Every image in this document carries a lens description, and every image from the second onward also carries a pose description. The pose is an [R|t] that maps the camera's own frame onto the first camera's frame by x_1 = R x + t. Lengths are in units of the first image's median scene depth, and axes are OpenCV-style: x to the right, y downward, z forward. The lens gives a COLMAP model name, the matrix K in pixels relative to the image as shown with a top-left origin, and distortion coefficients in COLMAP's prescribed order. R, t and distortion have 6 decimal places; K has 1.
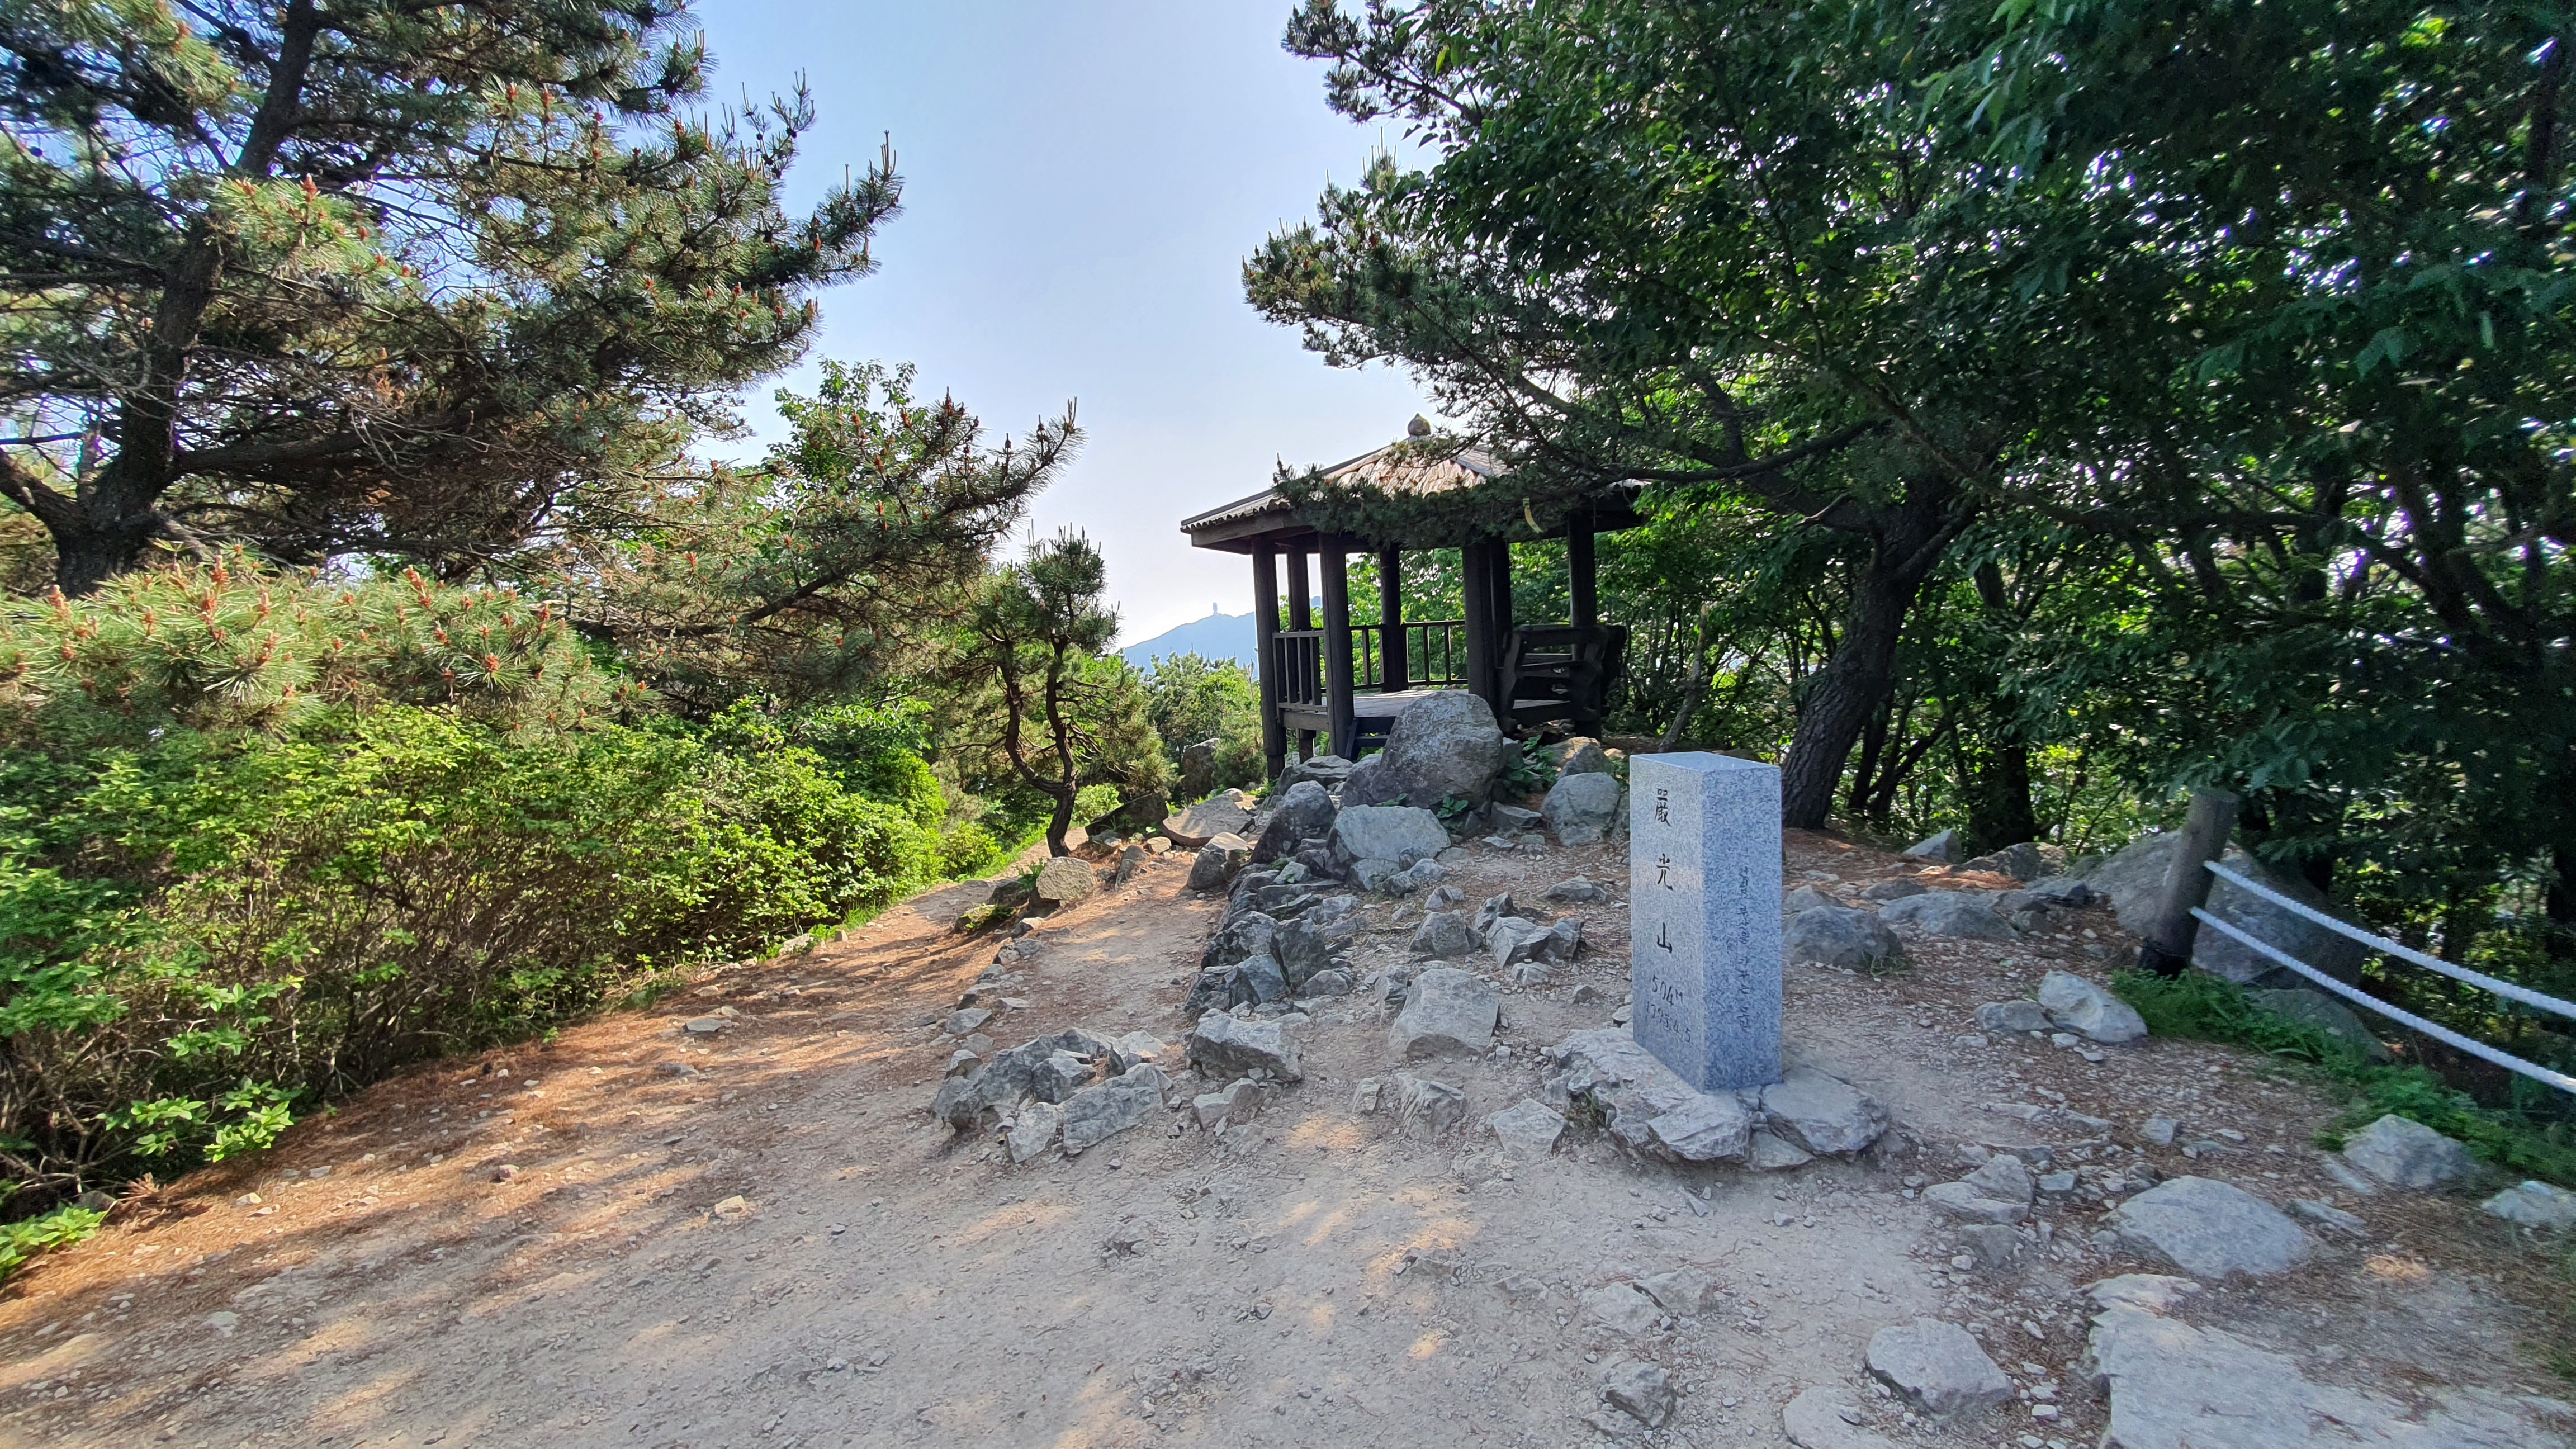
lens RADIAL K [[1002.2, 0, 1288.0], [0, 1002.2, 724.5], [0, 0, 1]] dist [0.001493, 0.000355]
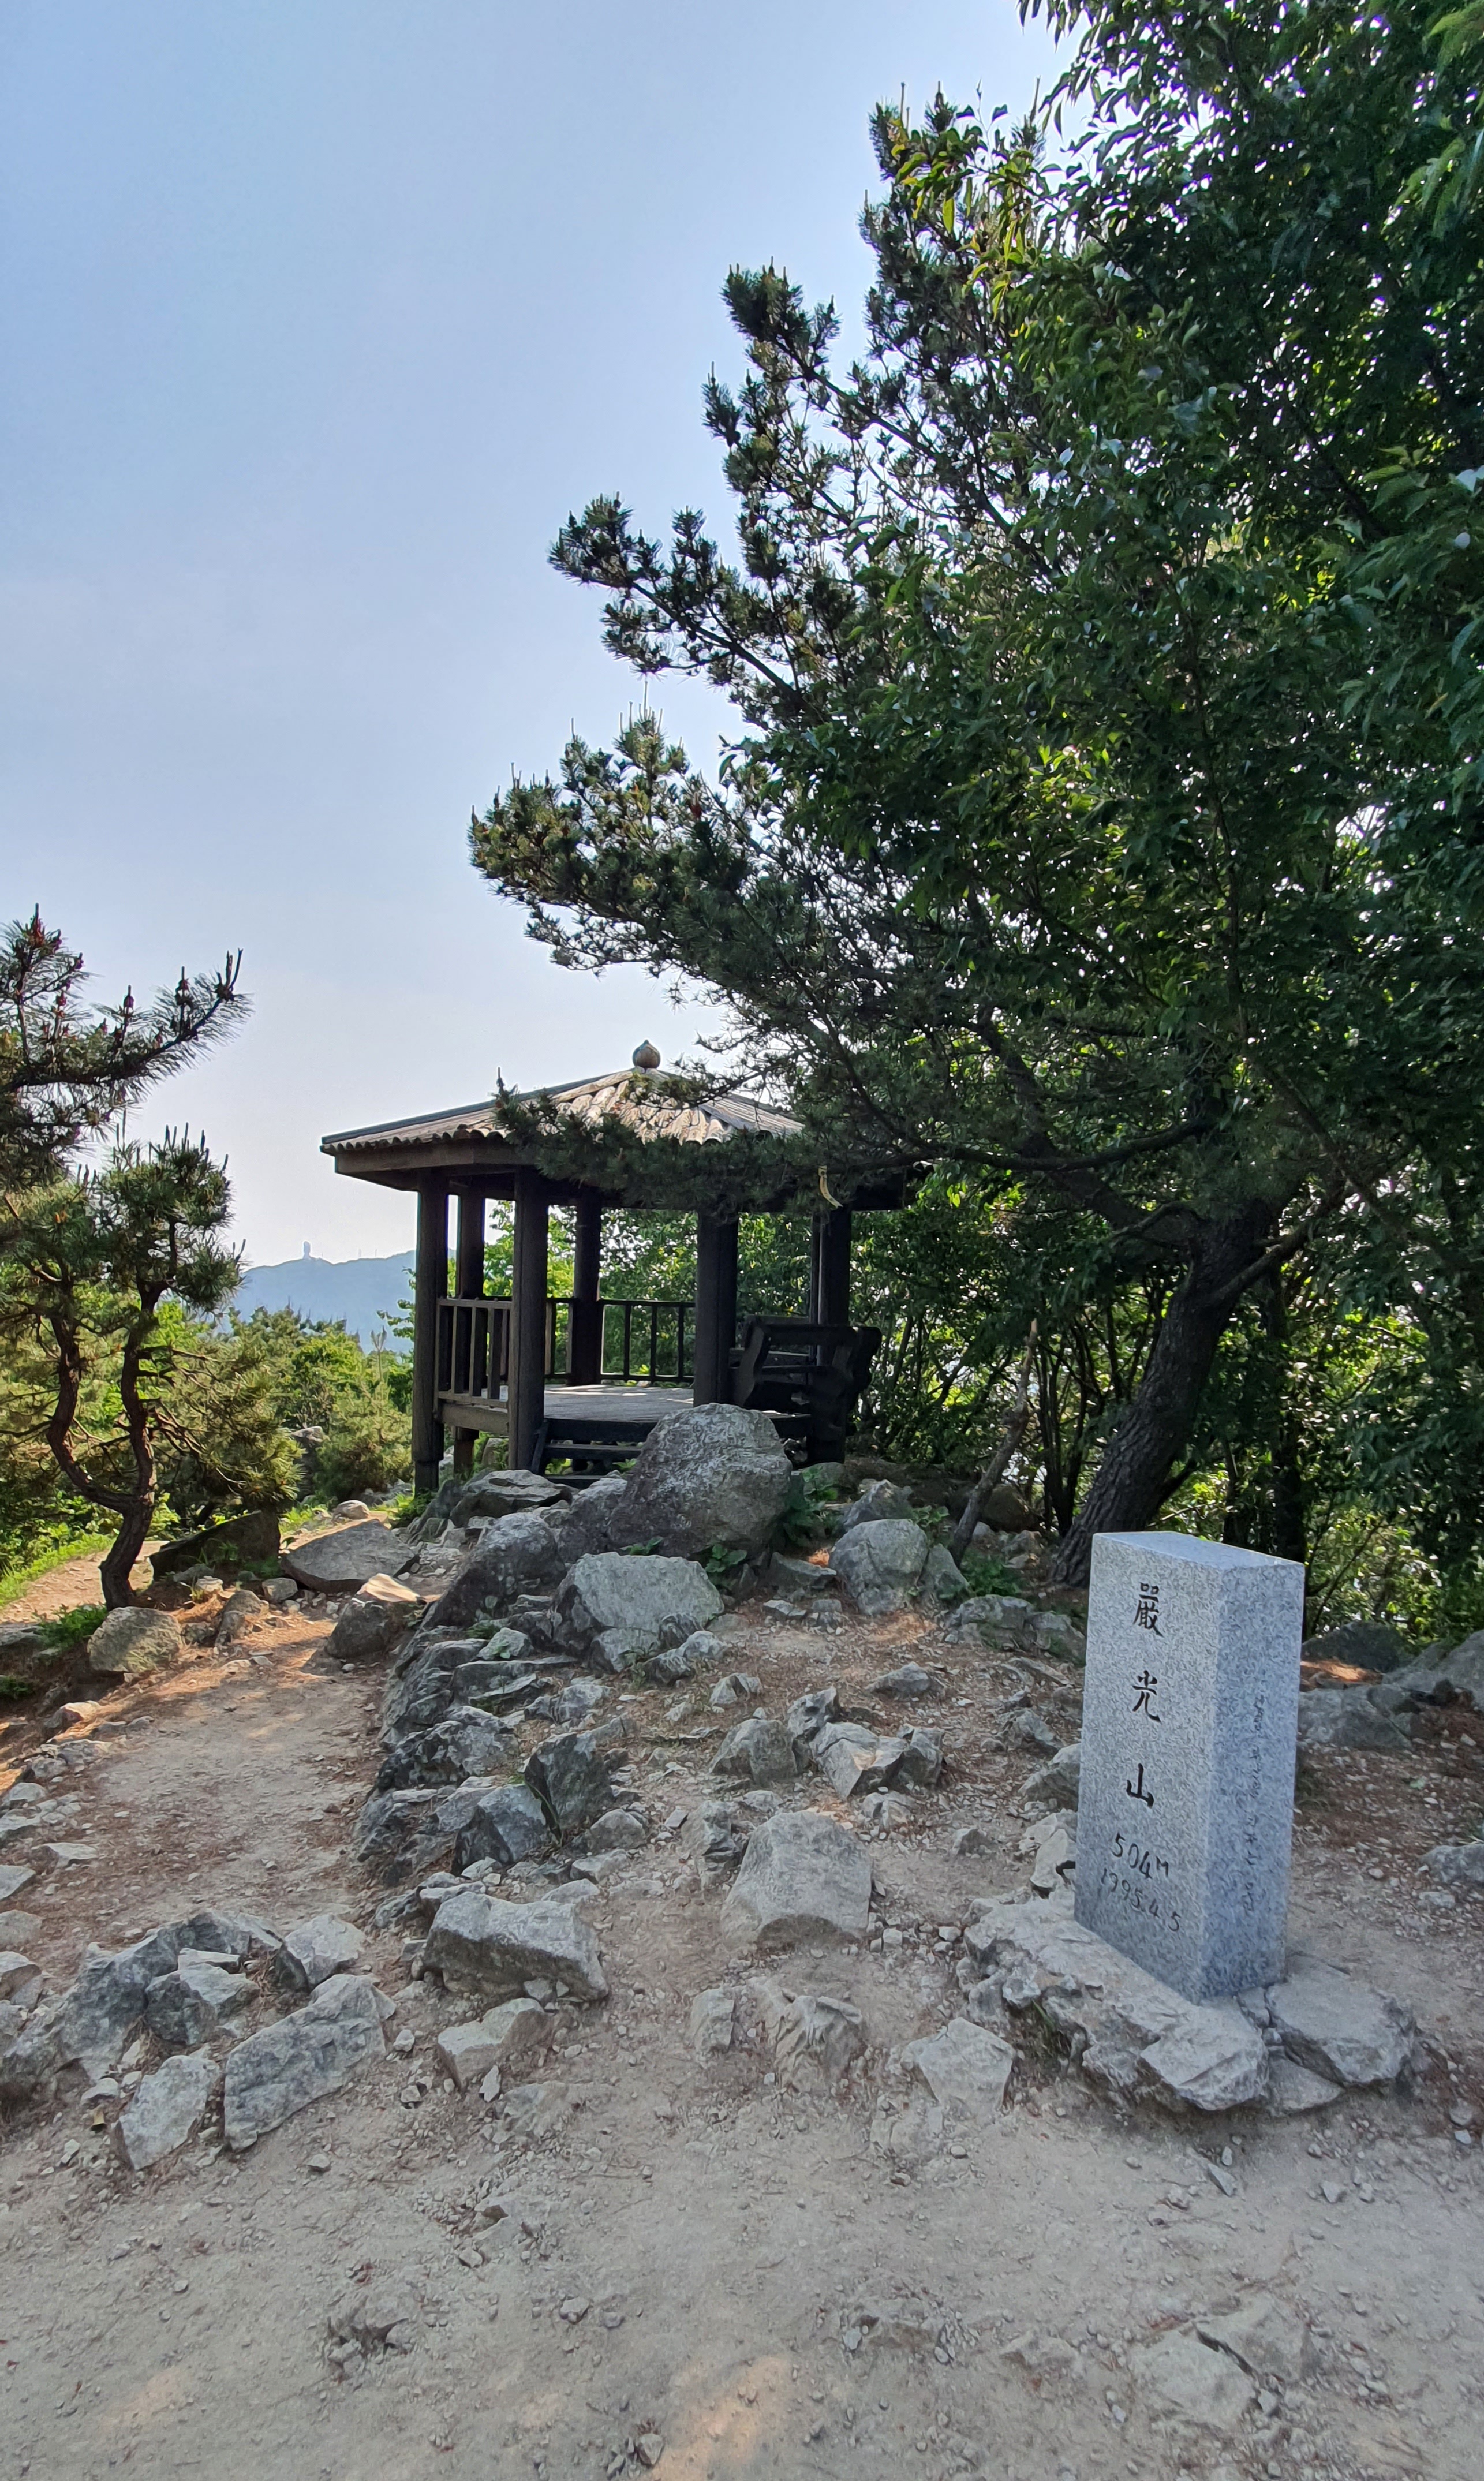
lens RADIAL K [[1252.7, 0, 761.5], [0, 1252.7, 1328.2], [0, 0, 1]] dist [0.011420, -0.013867]
pose [[0.958773, 0.081550, 0.272220, -0.106274], [-0.061282, 0.994734, -0.082156, -0.018550], [-0.277487, 0.062087, 0.958721, 0.096144]]
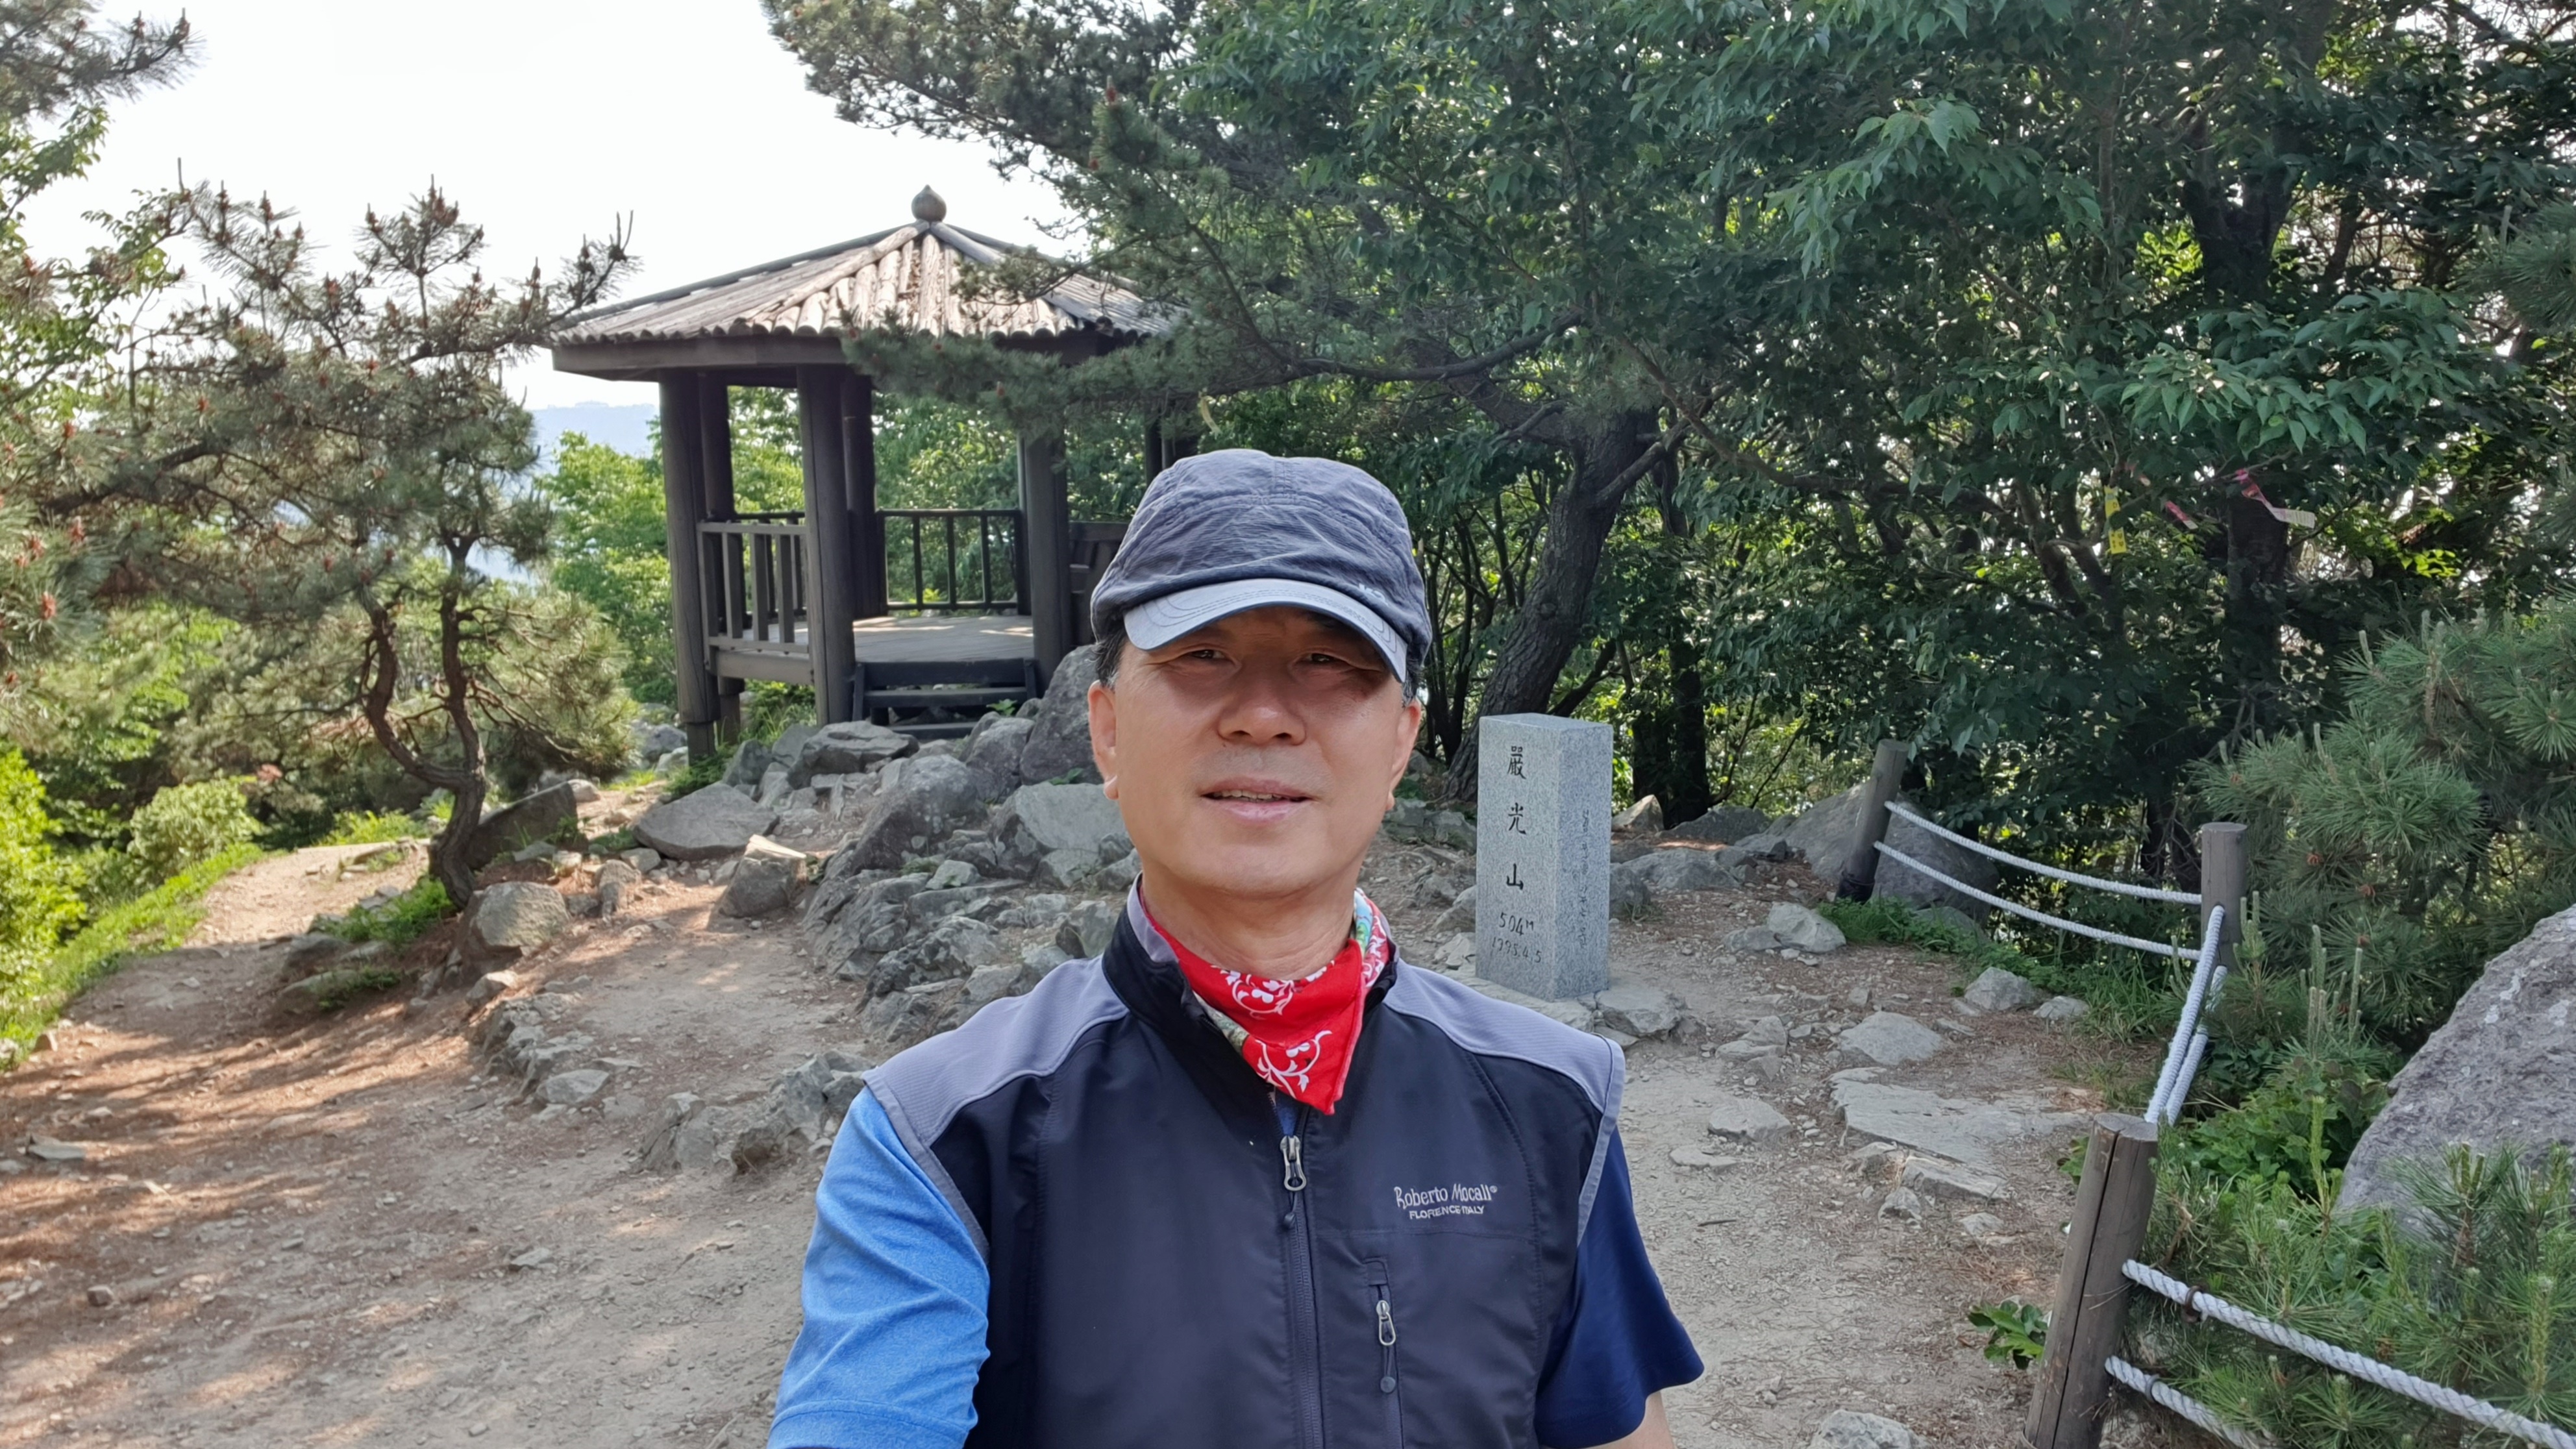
lens RADIAL K [[1762.8, 0, 1288.0], [0, 1762.8, 724.5], [0, 0, 1]] dist [0.113478, -0.000531]
pose [[0.909258, -0.010815, 0.416093, -0.416805], [-0.003350, 0.999440, 0.033298, -0.016193], [-0.416220, -0.031671, 0.908712, -0.429427]]
